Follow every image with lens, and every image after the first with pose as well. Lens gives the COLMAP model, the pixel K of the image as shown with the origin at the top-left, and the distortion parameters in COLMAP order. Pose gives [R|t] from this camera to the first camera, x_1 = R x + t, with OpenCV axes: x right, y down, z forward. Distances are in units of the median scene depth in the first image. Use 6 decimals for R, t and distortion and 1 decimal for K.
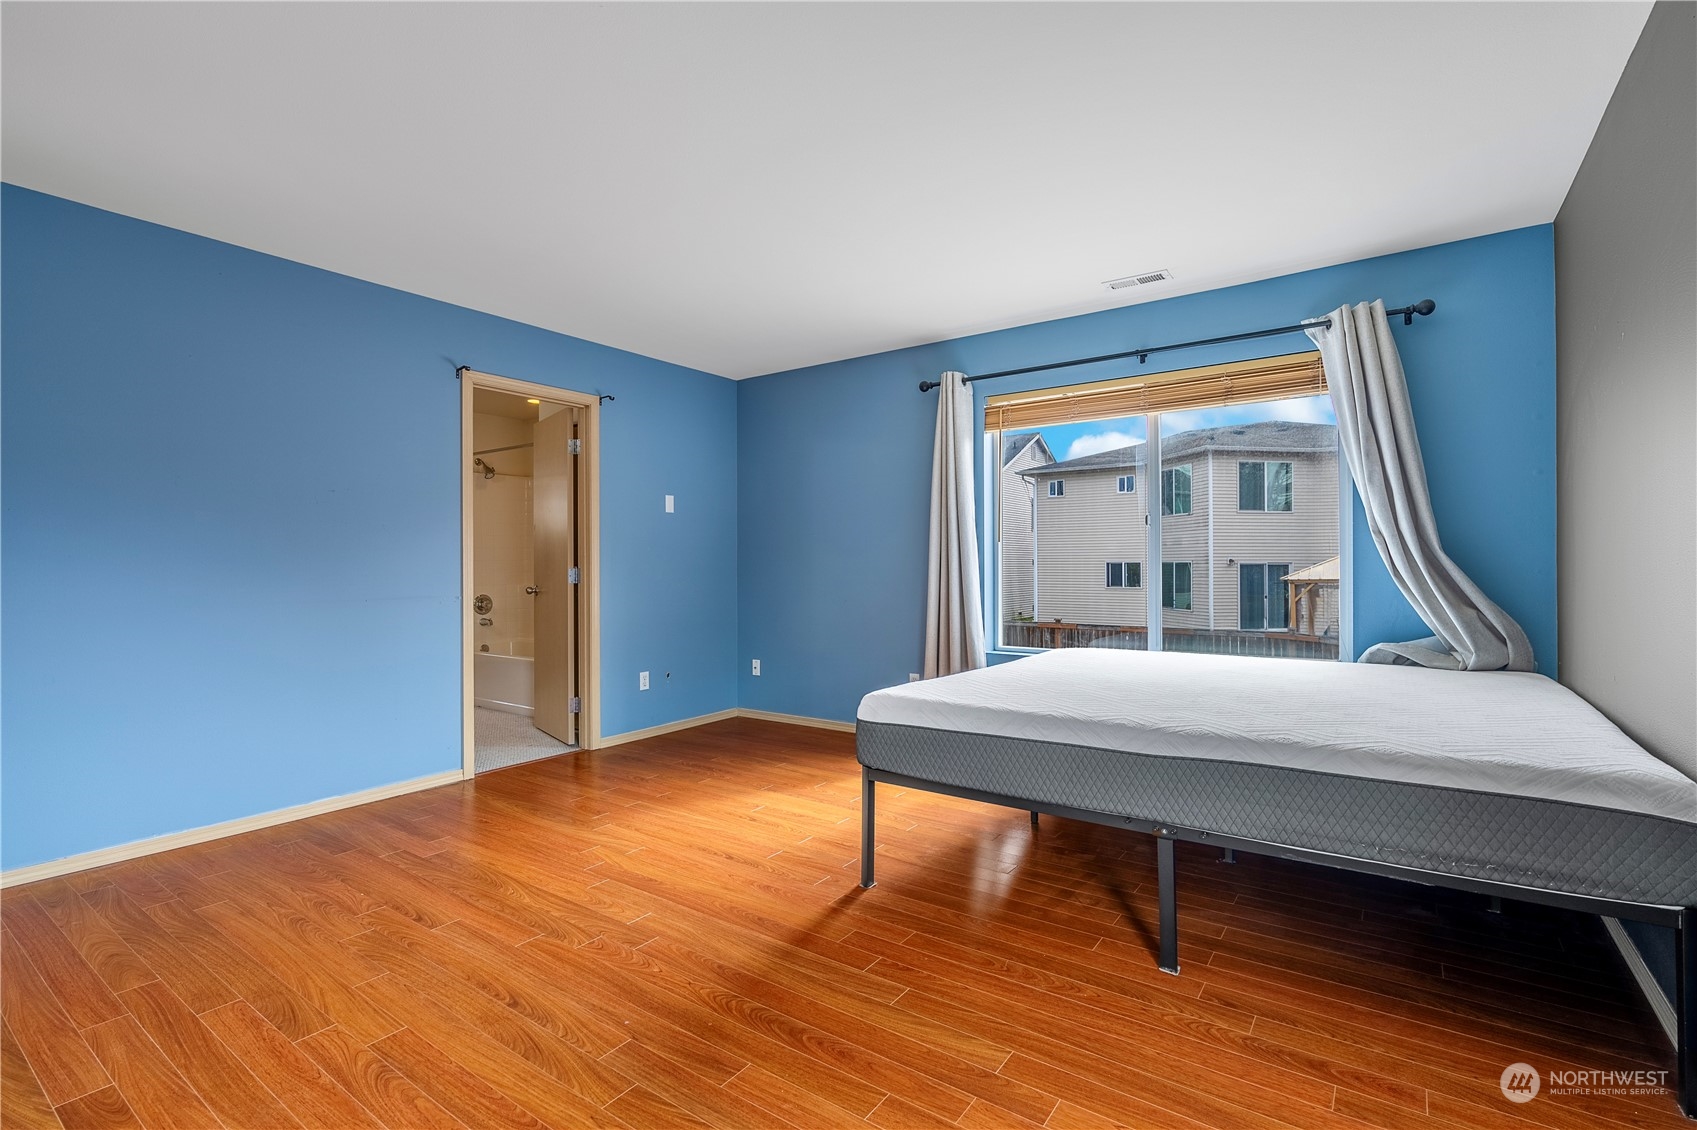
lens RADIAL K [[773.6, 0, 848.5], [0, 773.6, 565.0], [0, 0, 1]] dist [-0.002454, 0.000350]
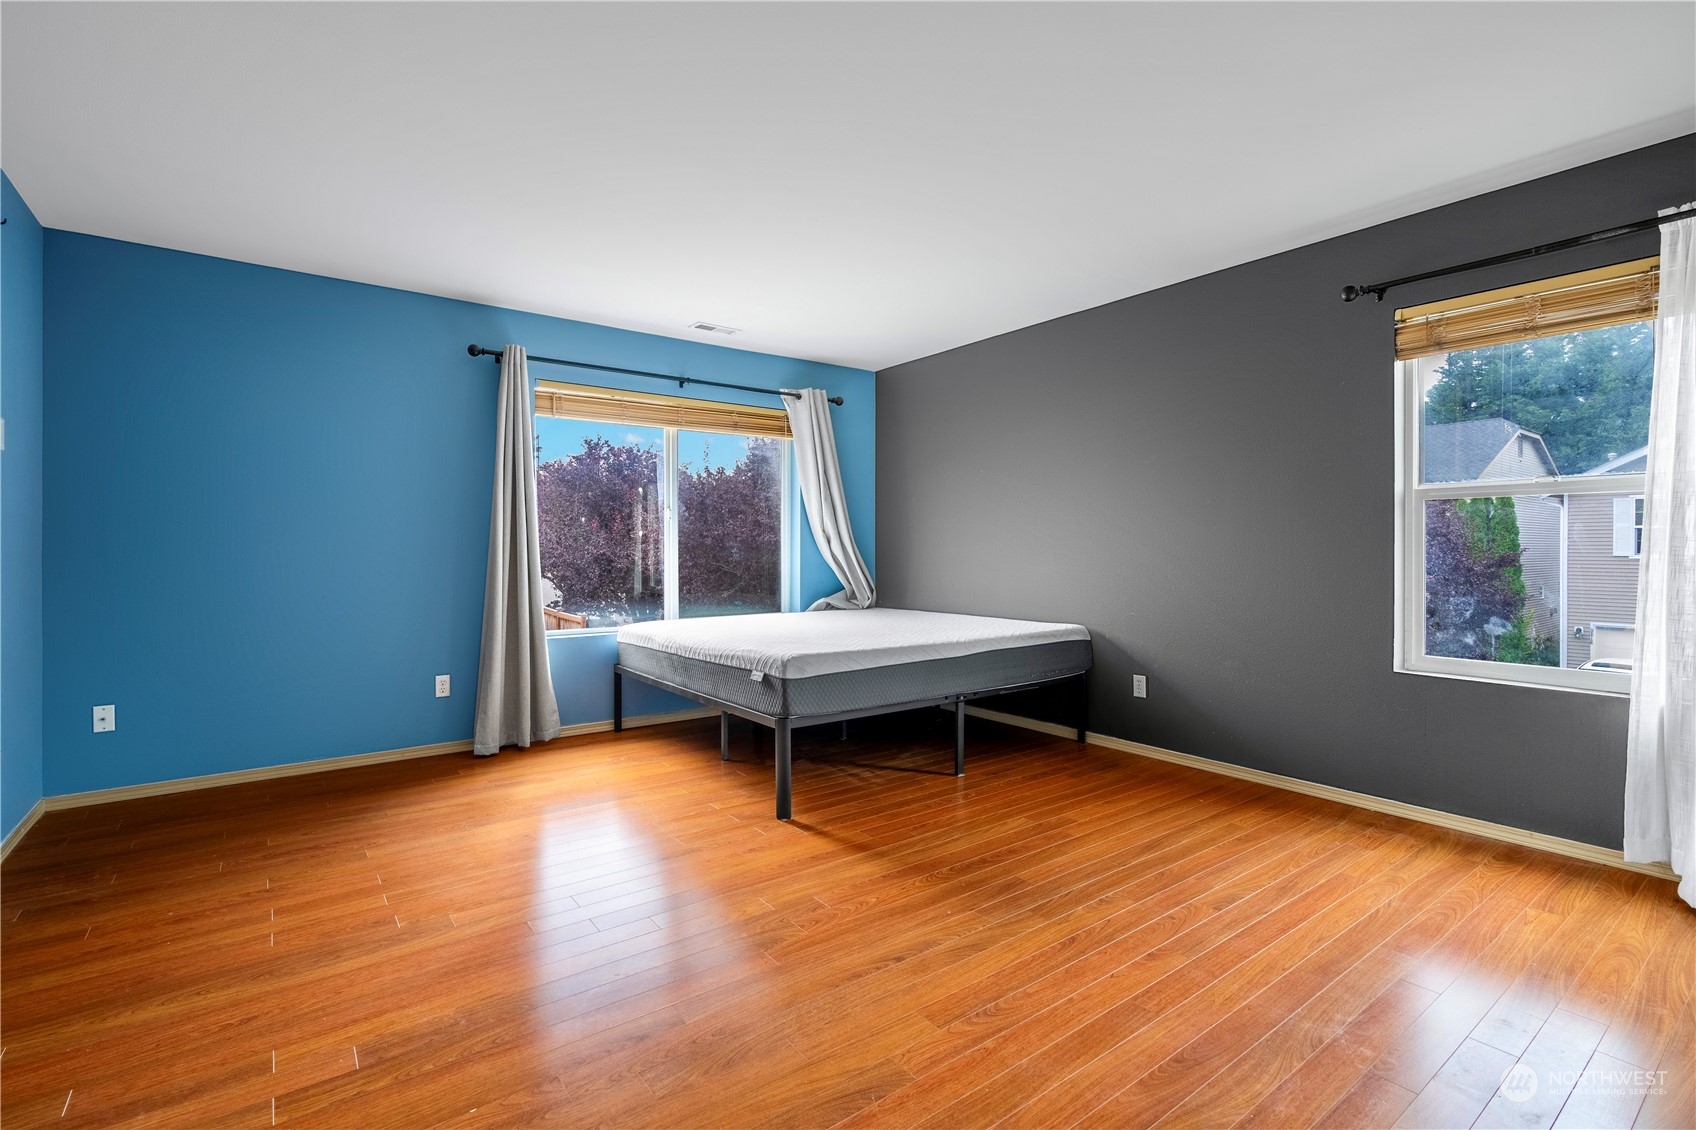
lens RADIAL K [[773.1, 0, 848.0], [0, 773.1, 565.0], [0, 0, 1]] dist [-0.002454, 0.000350]
pose [[0.309205, -0.017524, 0.950834, -0.958952], [-0.001193, 0.999822, 0.018815, -0.000822], [-0.950995, -0.006952, 0.309129, 0.481526]]
